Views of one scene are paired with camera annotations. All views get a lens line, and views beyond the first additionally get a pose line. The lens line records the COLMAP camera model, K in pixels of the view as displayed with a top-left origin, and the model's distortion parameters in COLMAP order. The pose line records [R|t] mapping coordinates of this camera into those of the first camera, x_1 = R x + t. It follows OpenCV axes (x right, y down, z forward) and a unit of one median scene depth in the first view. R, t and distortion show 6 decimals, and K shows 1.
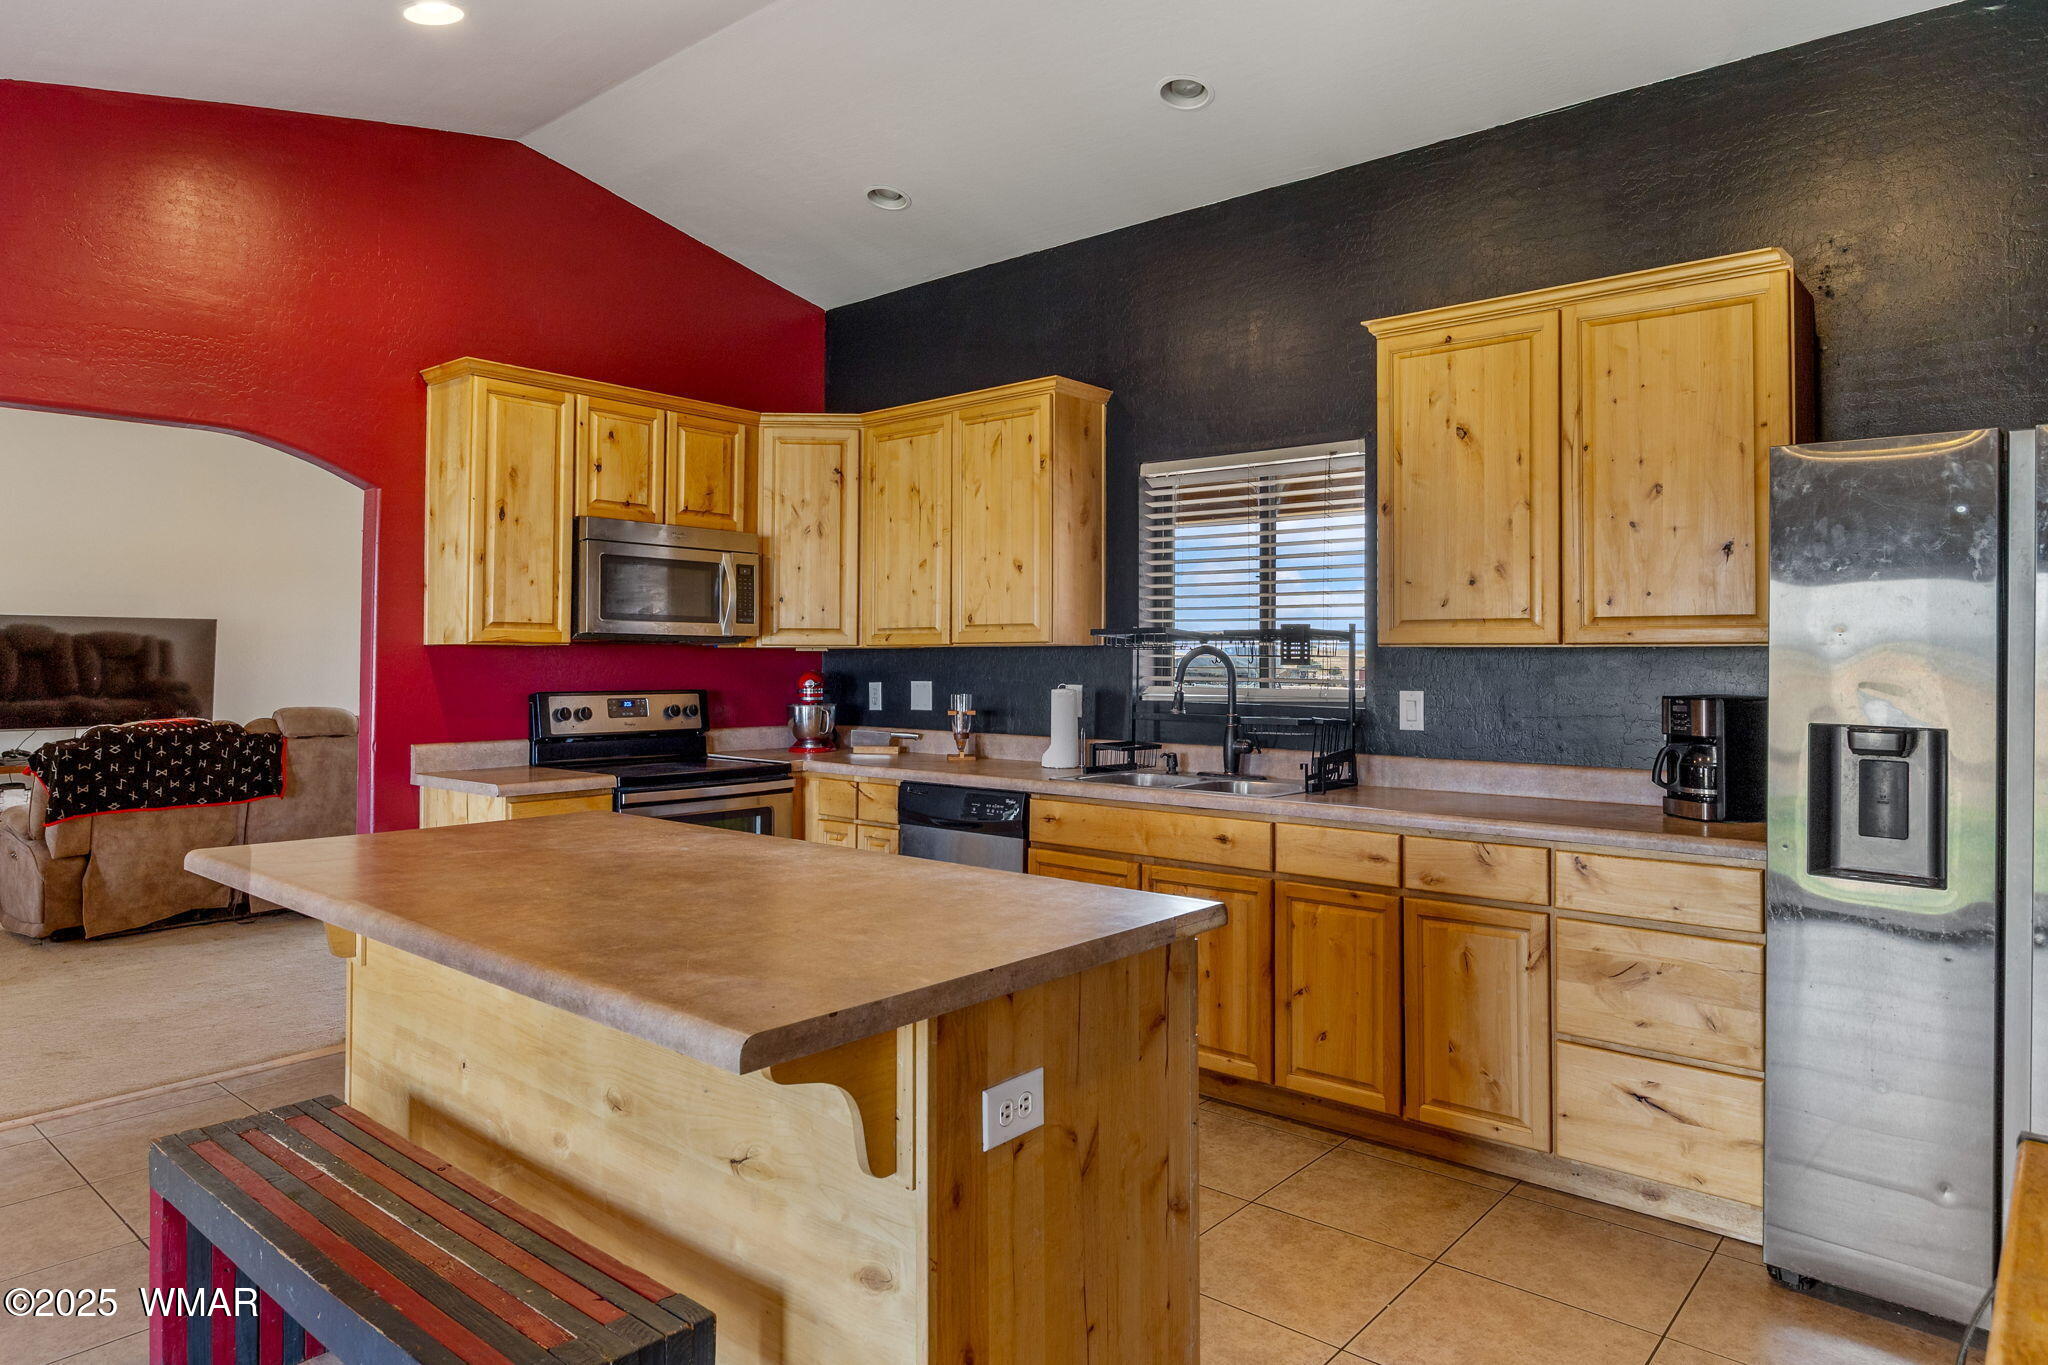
lens RADIAL K [[1226.1, 0, 1025.4], [0, 1226.1, 633.9], [0, 0, 1]] dist [0.001644, 0.000338]
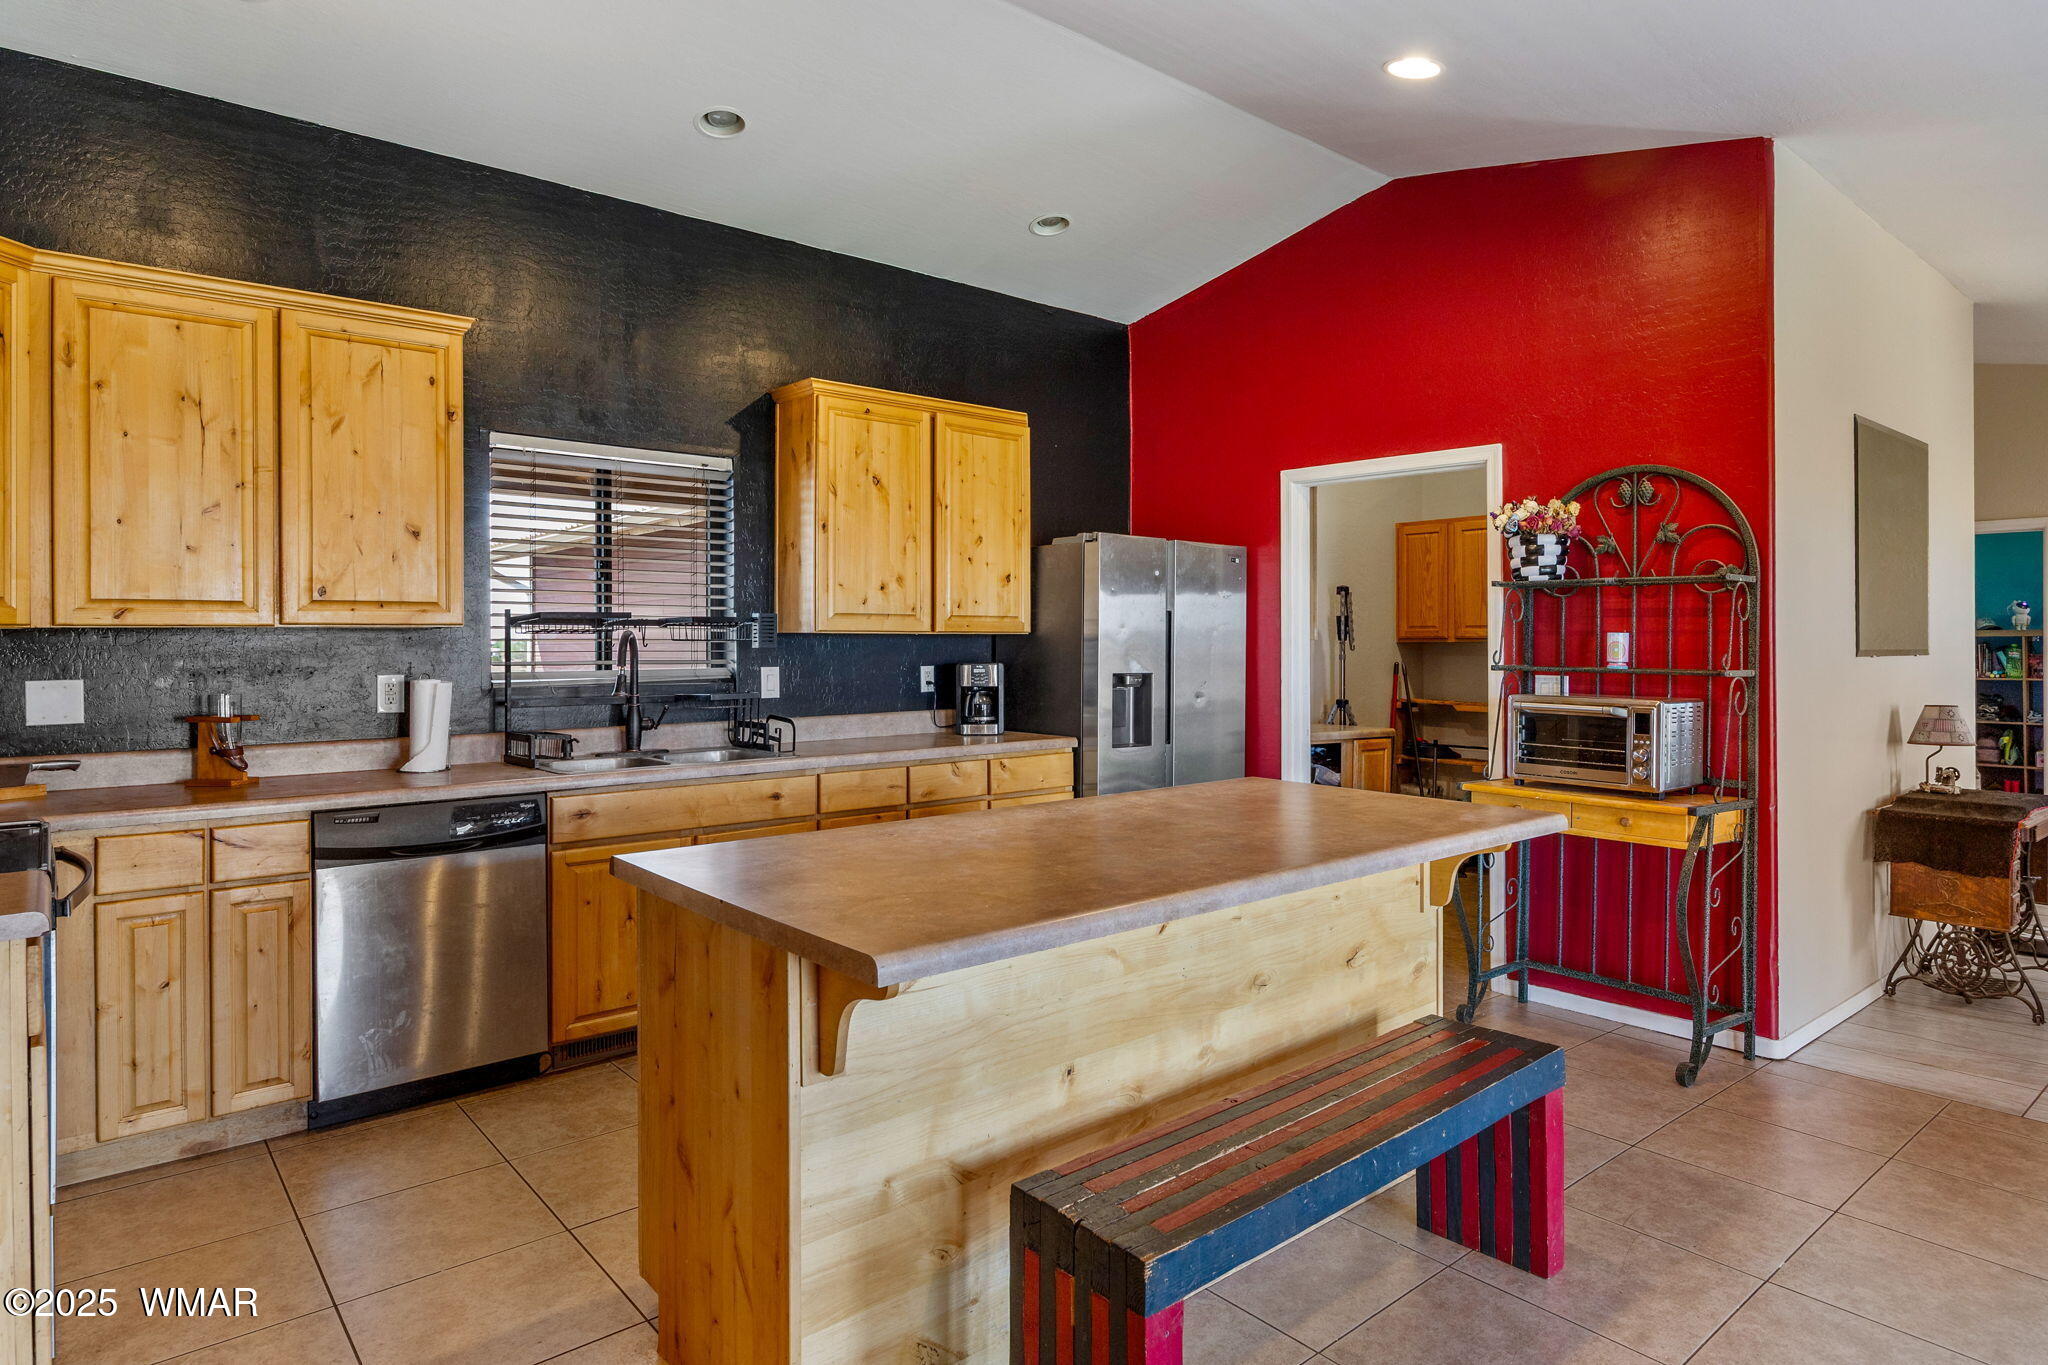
lens RADIAL K [[1142.1, 0, 1025.6], [0, 1142.1, 653.8], [0, 0, 1]] dist [-0.002137, -0.000805]
pose [[0.169647, -0.016120, 0.985373, -0.919852], [-0.017823, 0.999652, 0.019422, 0.005863], [-0.985344, -0.020857, 0.169301, 0.612229]]
